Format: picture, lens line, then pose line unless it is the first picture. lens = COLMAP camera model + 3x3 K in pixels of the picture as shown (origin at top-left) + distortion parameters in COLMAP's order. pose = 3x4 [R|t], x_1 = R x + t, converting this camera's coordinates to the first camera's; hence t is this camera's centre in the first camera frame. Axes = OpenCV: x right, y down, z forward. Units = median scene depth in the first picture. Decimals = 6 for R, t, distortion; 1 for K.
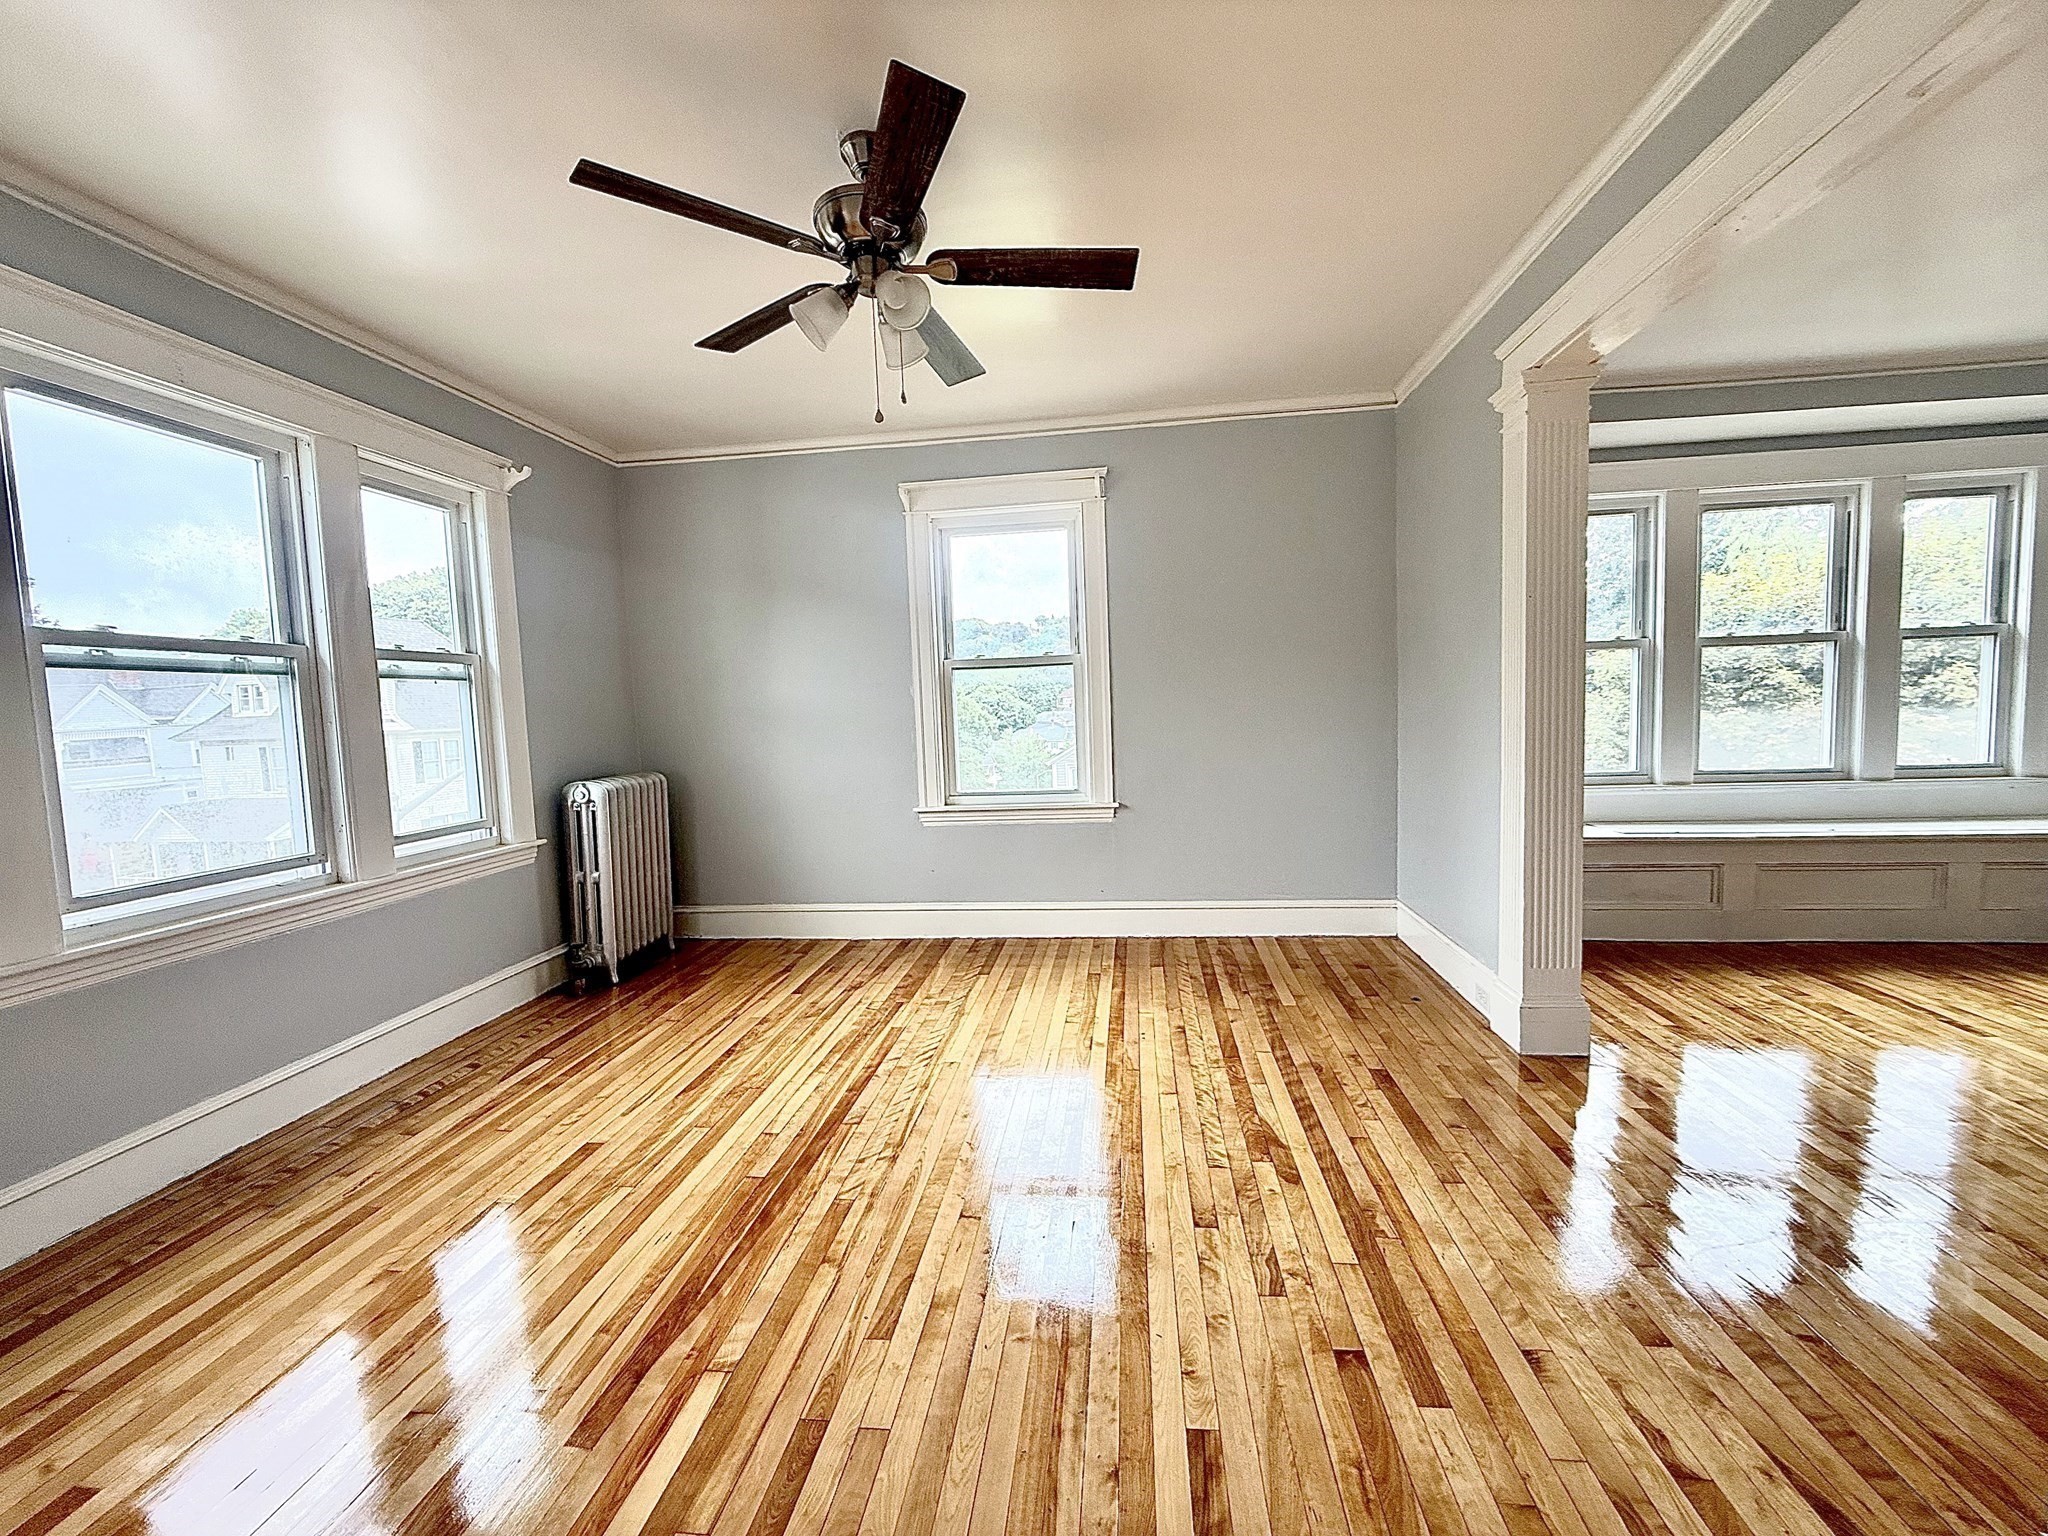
lens RADIAL K [[817.3, 0, 1028.2], [0, 817.3, 767.2], [0, 0, 1]] dist [-0.000893, 0.000139]
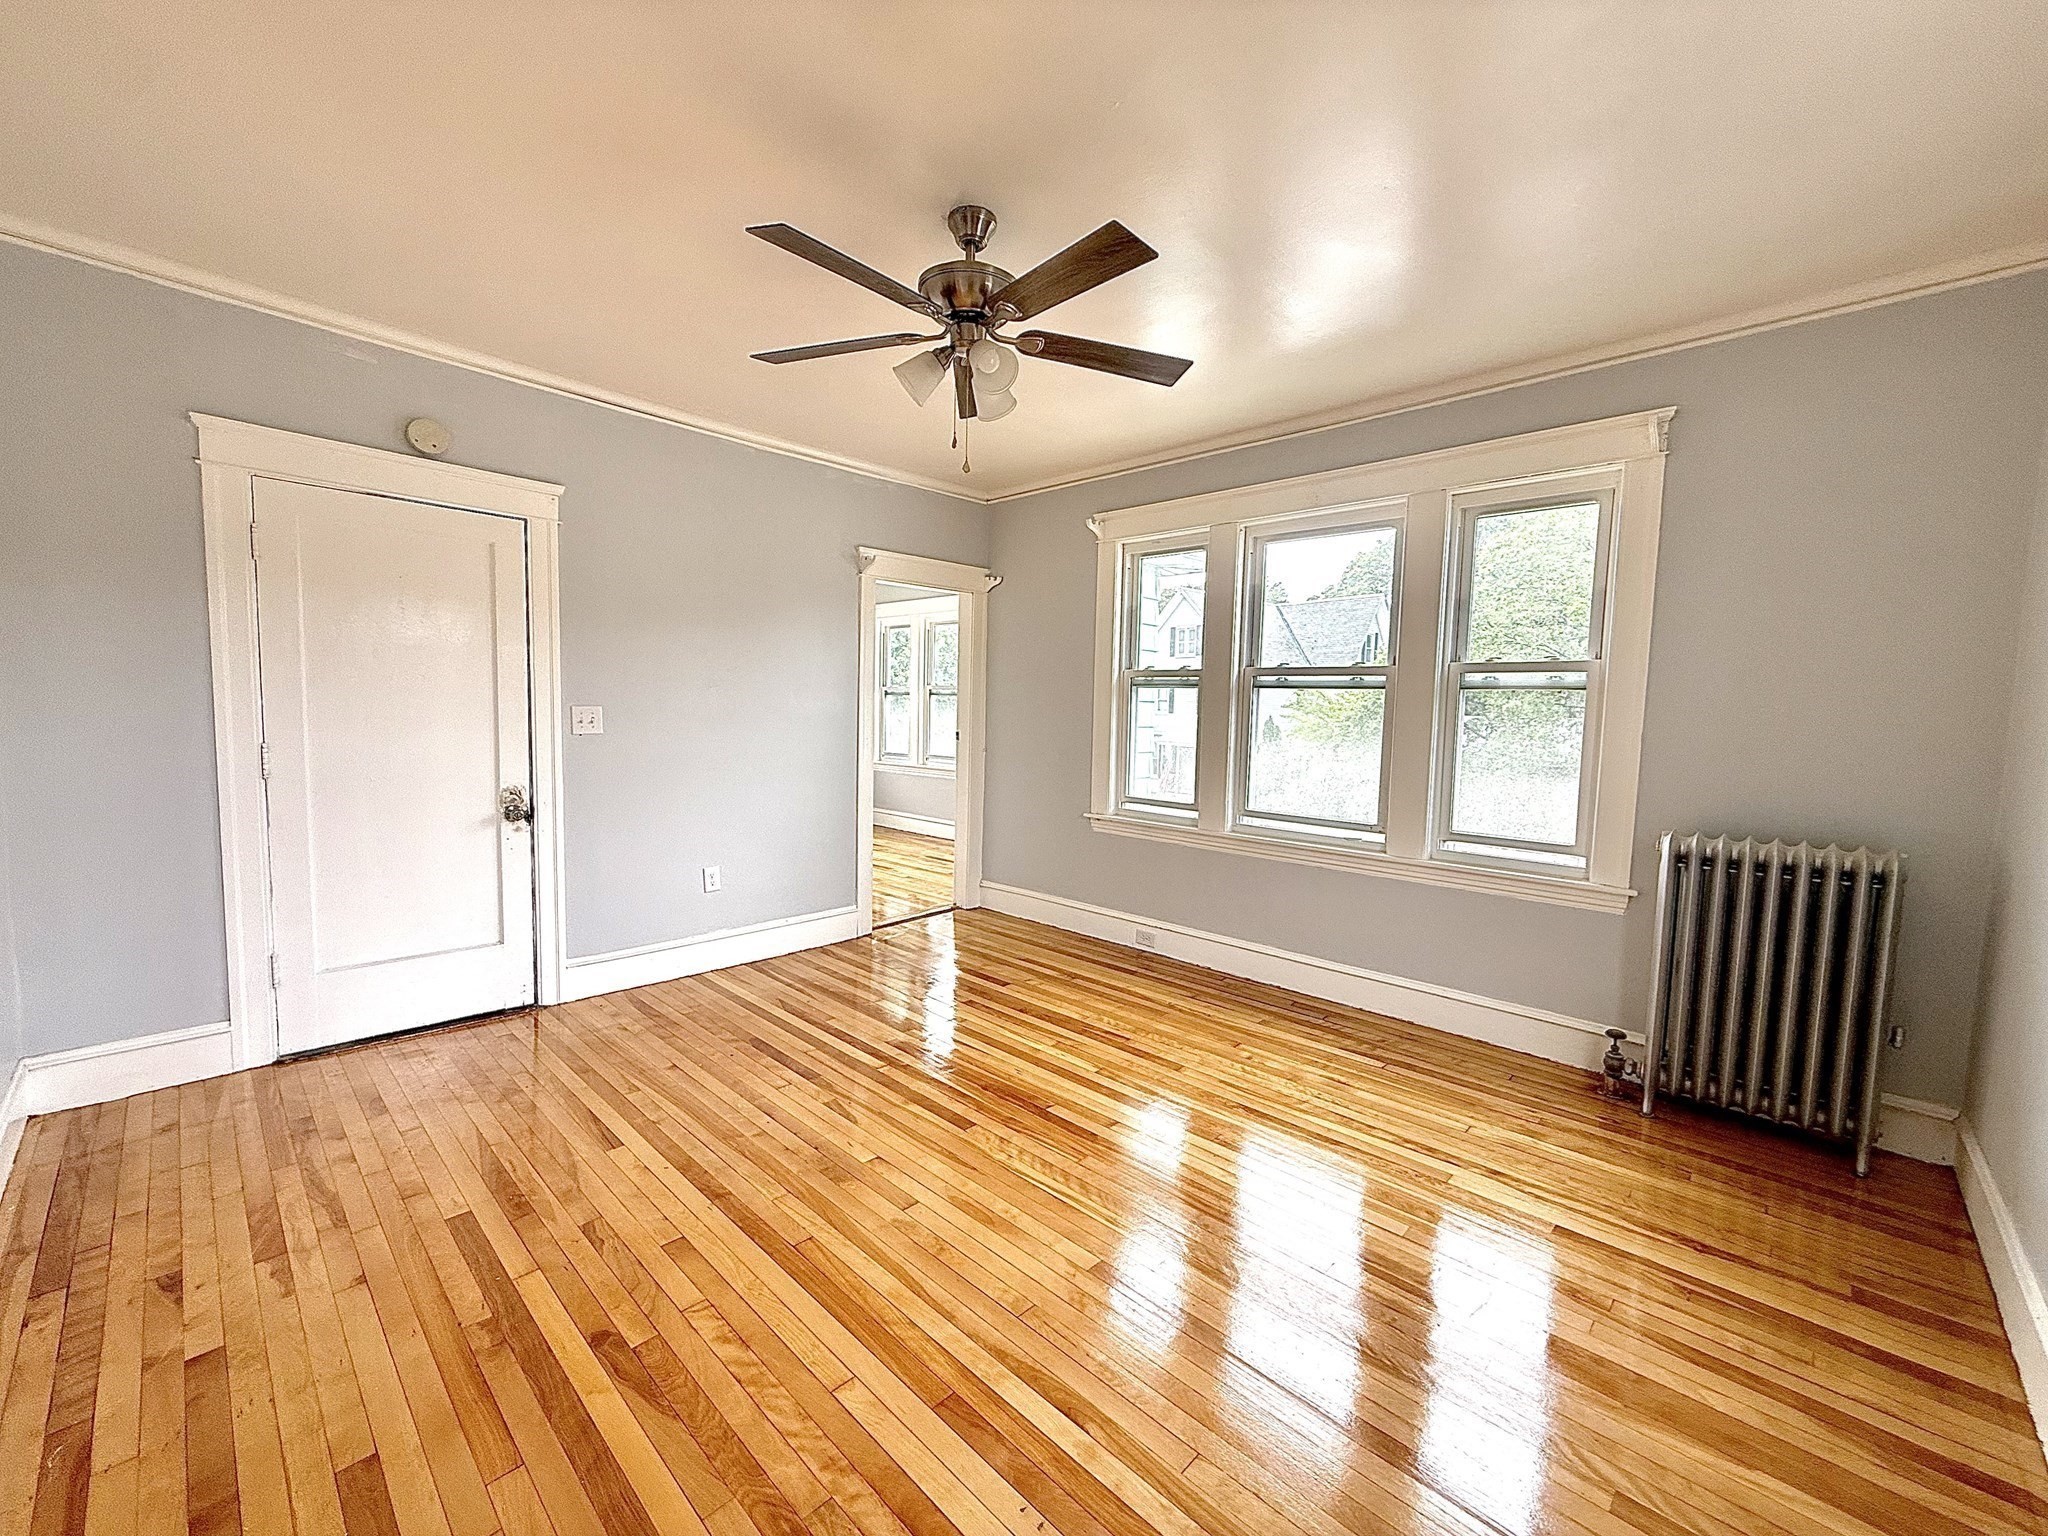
lens RADIAL K [[817.3, 0, 1027.2], [0, 817.3, 768.1], [0, 0, 1]] dist [-0.000893, 0.000139]
pose [[-0.599058, 0.087456, -0.795915, 0.417593], [-0.062771, 0.985829, 0.155569, -0.127760], [0.798242, 0.143155, -0.585079, 1.087885]]
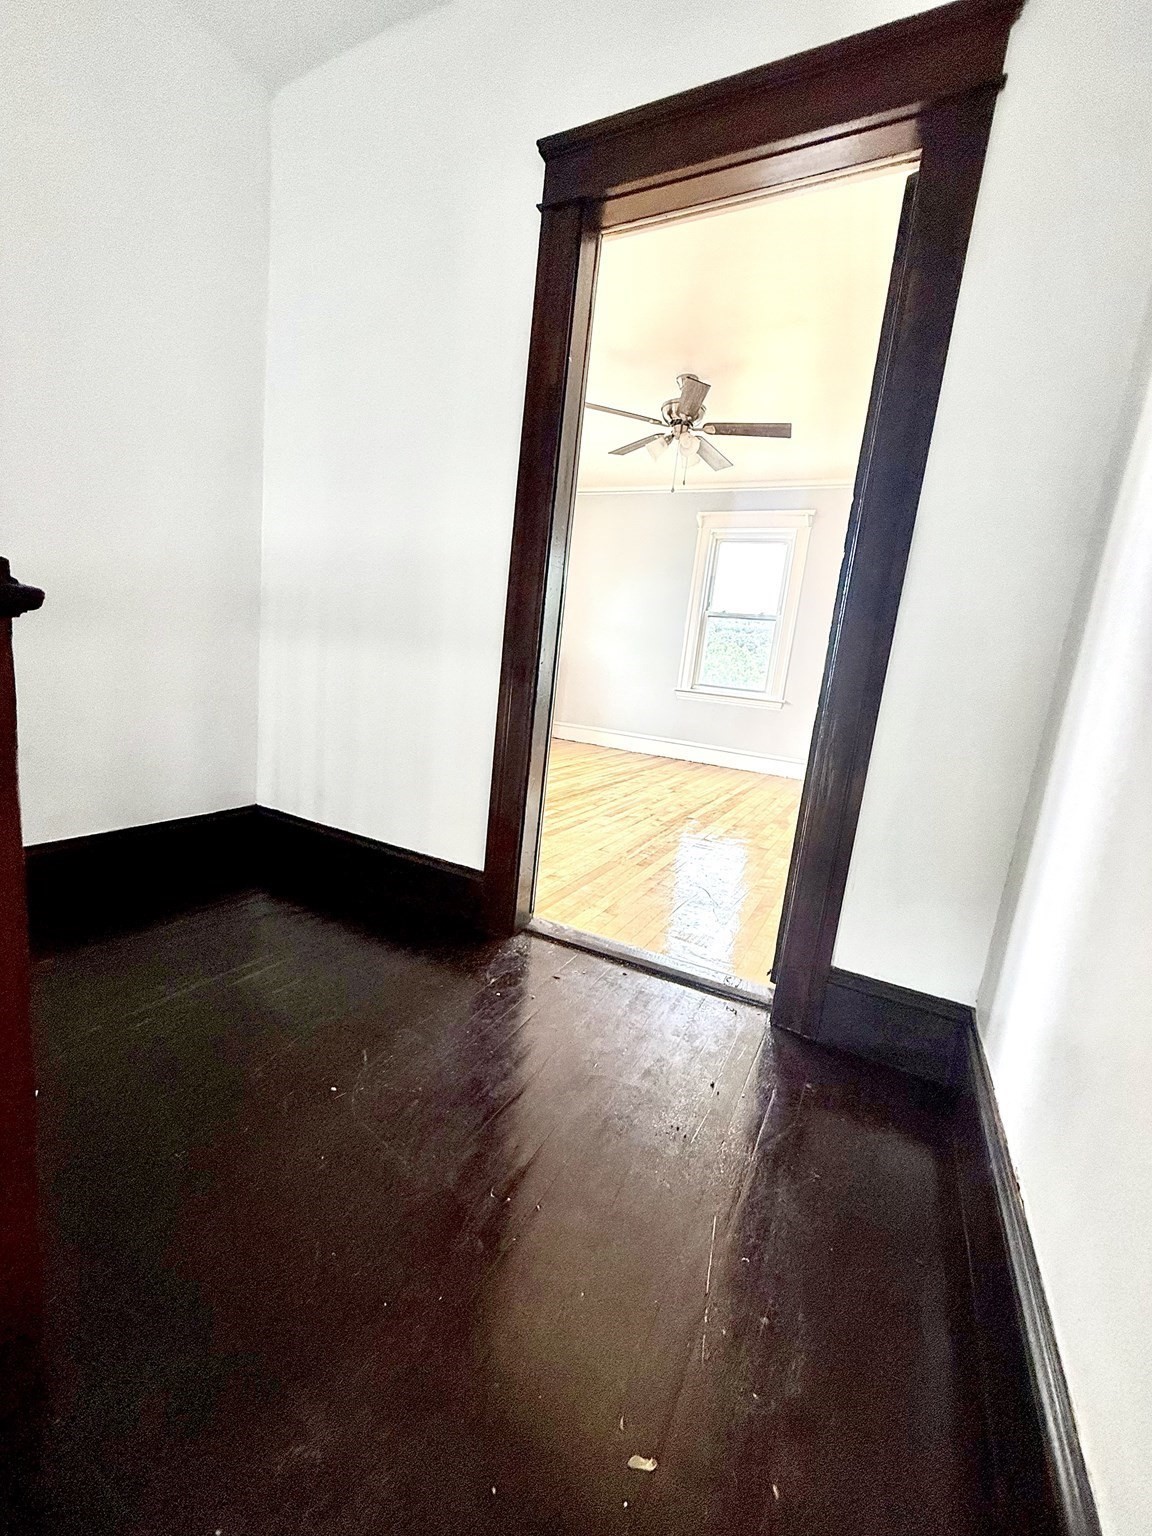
lens RADIAL K [[612.9, 0, 575.3], [0, 612.9, 764.3], [0, 0, 1]] dist [-0.000893, 0.000139]
pose [[0.923122, 0.196271, -0.330641, 0.199580], [-0.171434, 0.979798, 0.102986, 0.152380], [0.344175, -0.038386, 0.938120, -0.543577]]
